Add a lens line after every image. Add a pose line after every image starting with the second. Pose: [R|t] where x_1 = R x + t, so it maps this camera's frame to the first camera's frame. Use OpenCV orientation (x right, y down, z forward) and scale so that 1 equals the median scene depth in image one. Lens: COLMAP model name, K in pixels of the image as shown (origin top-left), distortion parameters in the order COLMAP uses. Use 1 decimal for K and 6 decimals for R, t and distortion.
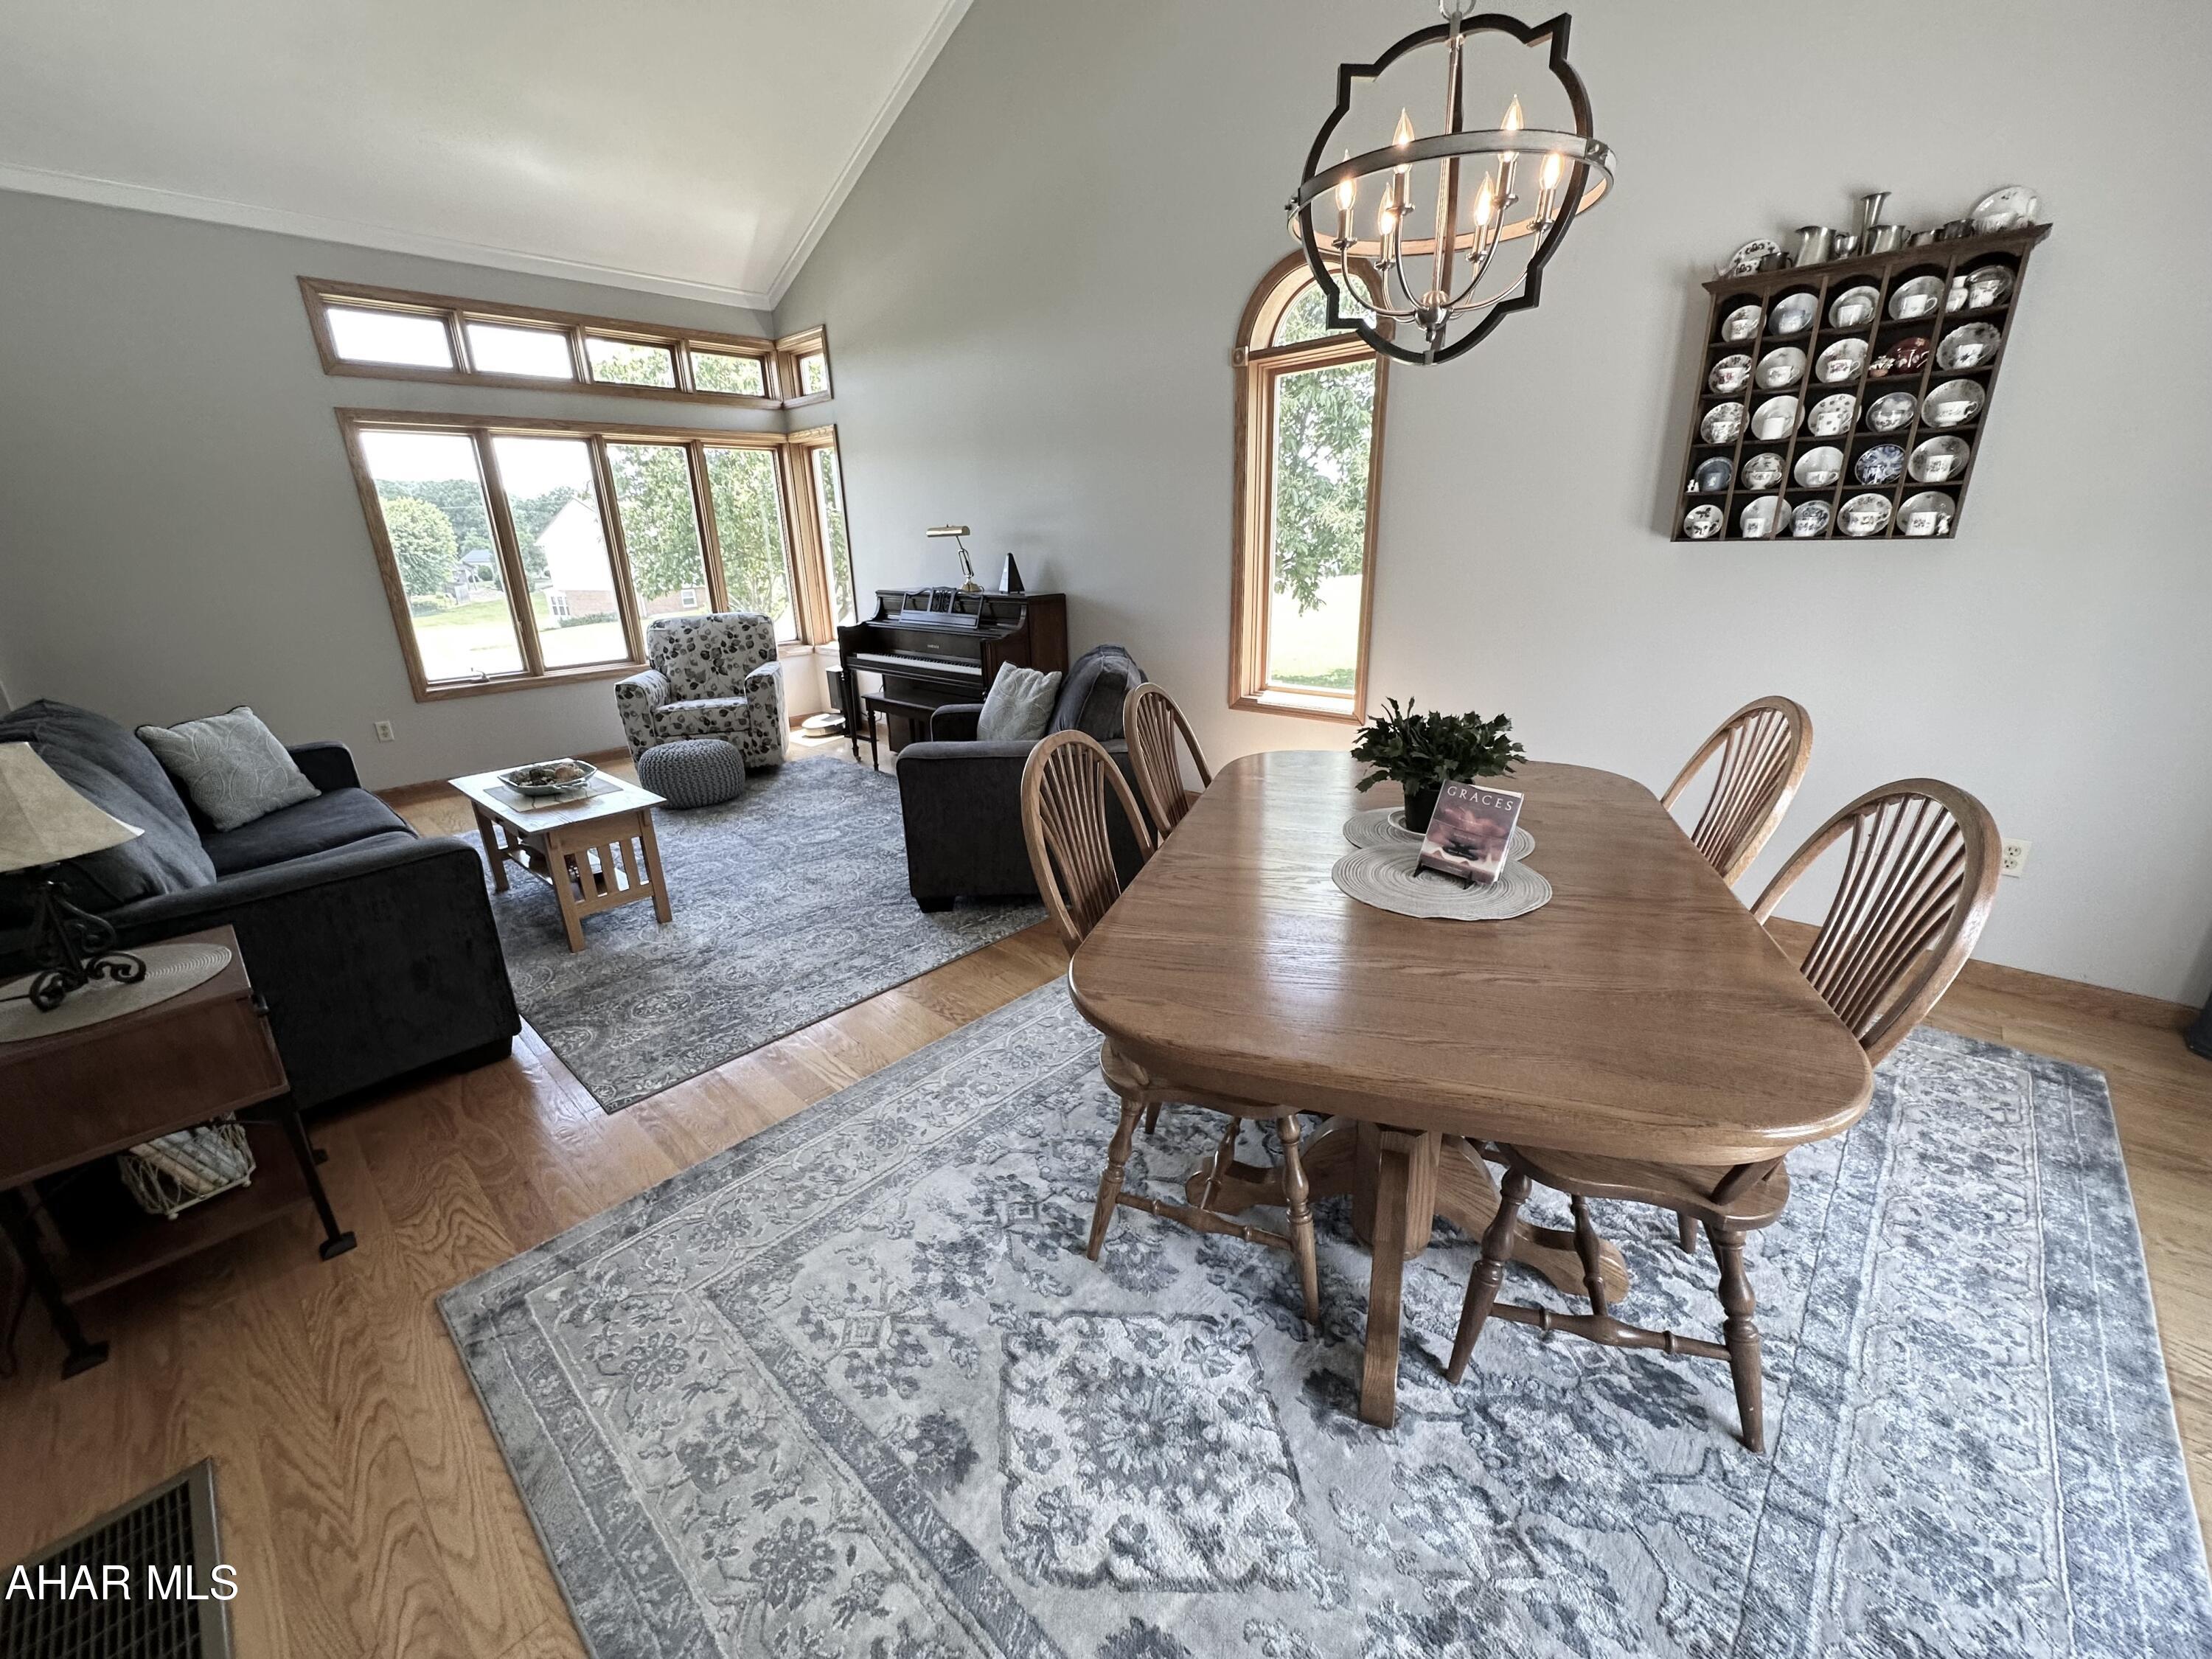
lens RADIAL K [[880.0, 0, 1104.0], [0, 880.0, 830.8], [0, 0, 1]] dist [-0.003675, -0.000201]
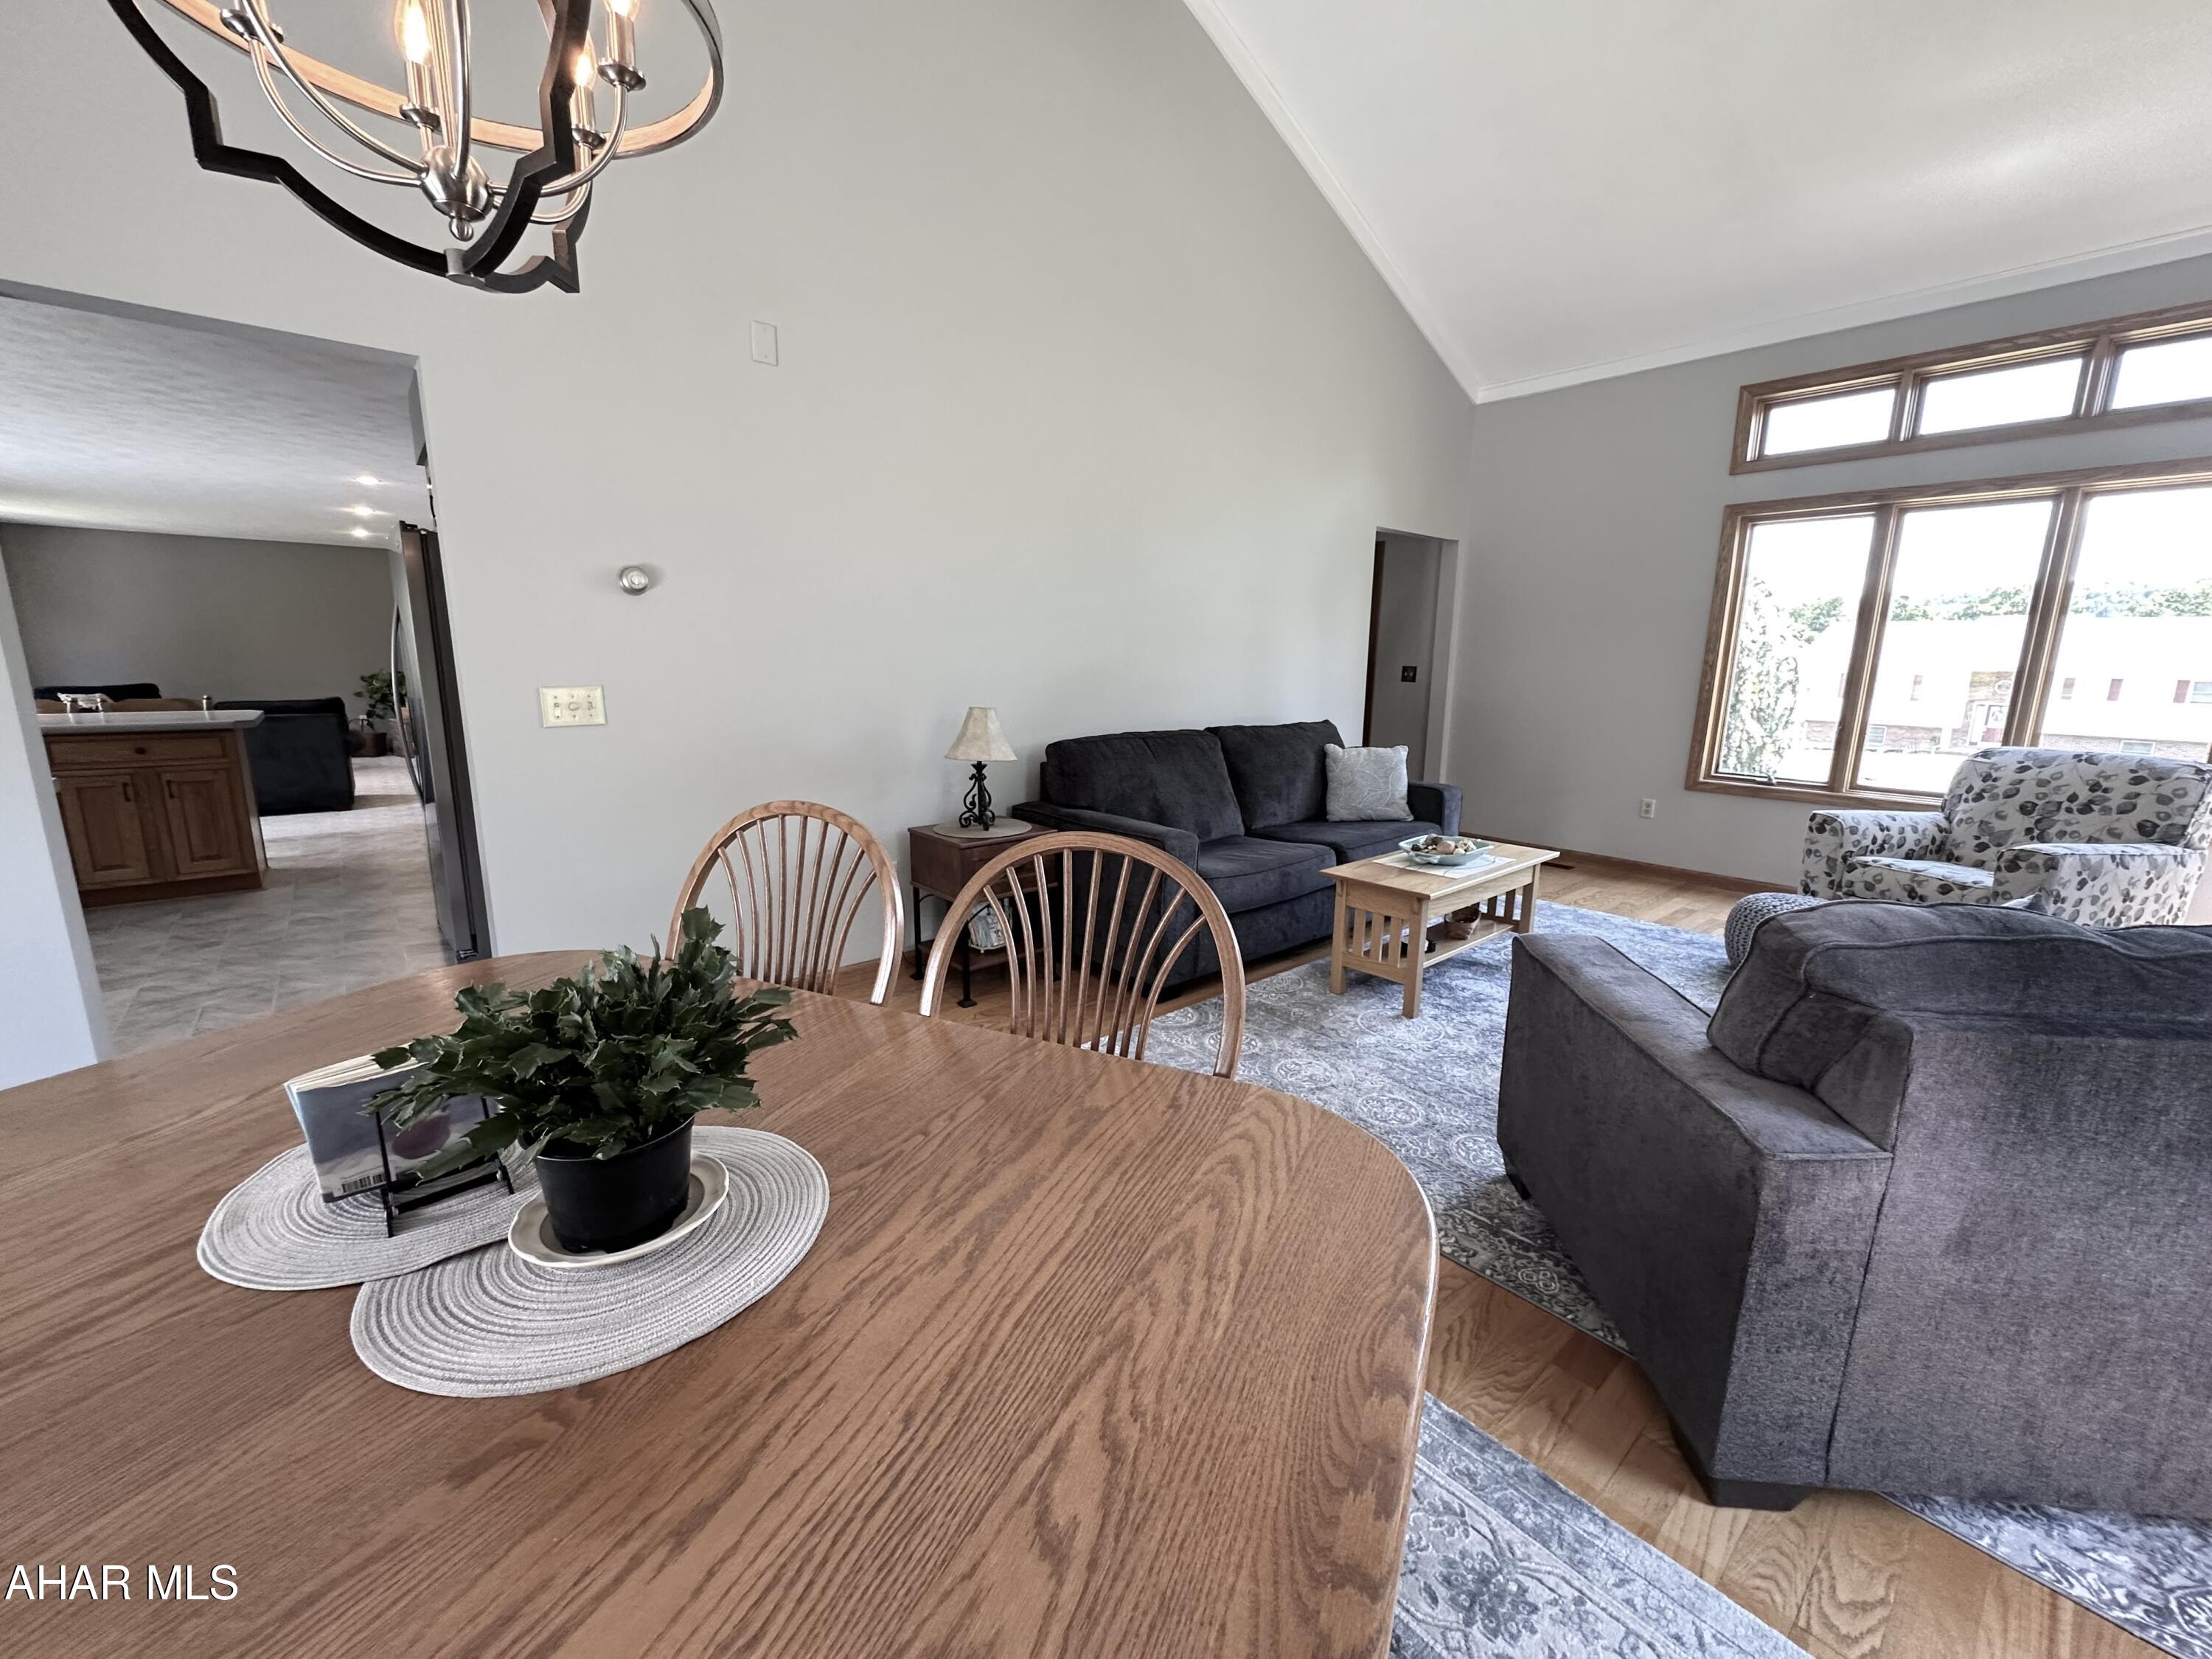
lens RADIAL K [[880.0, 0, 1104.0], [0, 880.0, 830.8], [0, 0, 1]] dist [-0.003675, -0.000201]
pose [[-0.108113, 0.221090, -0.969242, 0.756630], [-0.327245, 0.912707, 0.244696, -0.378190], [0.938734, 0.343635, -0.026325, 1.221968]]
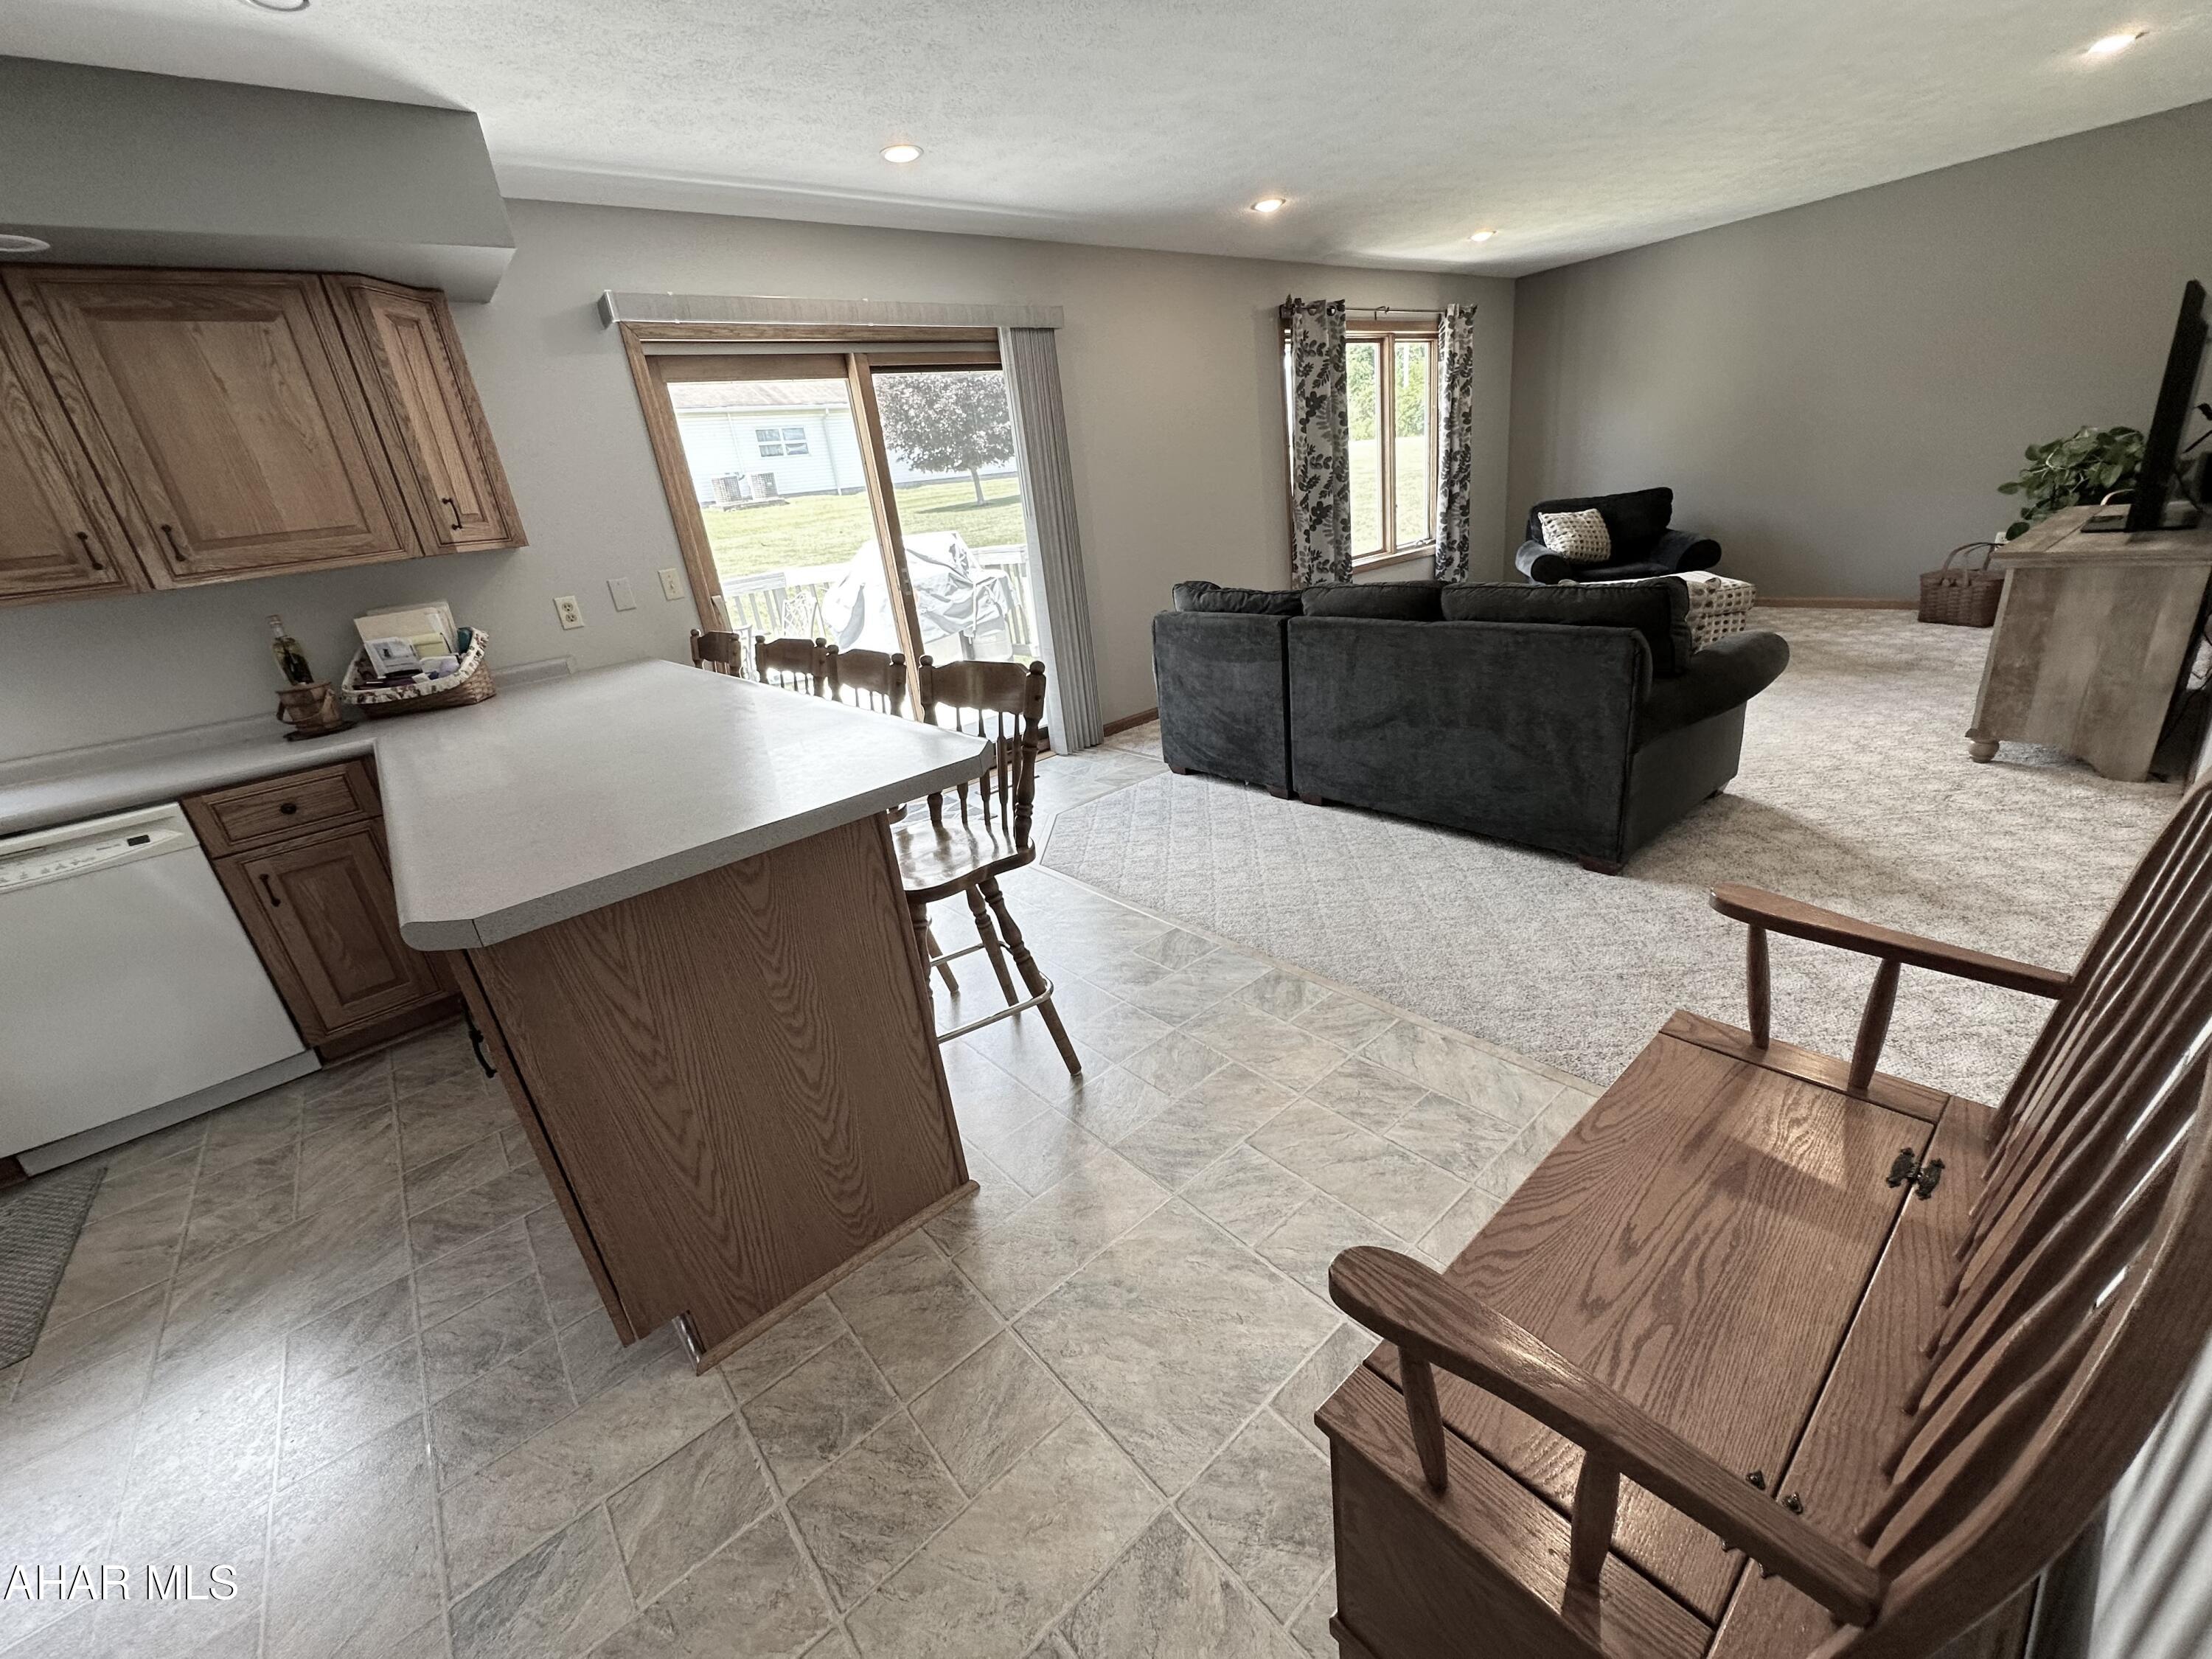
lens RADIAL K [[879.1, 0, 1106.0], [0, 879.1, 829.5], [0, 0, 1]] dist [-0.001569, -0.000154]
pose [[-0.982527, 0.094375, 0.160416, -2.088033], [0.175439, 0.757377, 0.628968, 0.408455], [-0.062137, 0.646122, -0.760701, -0.894674]]
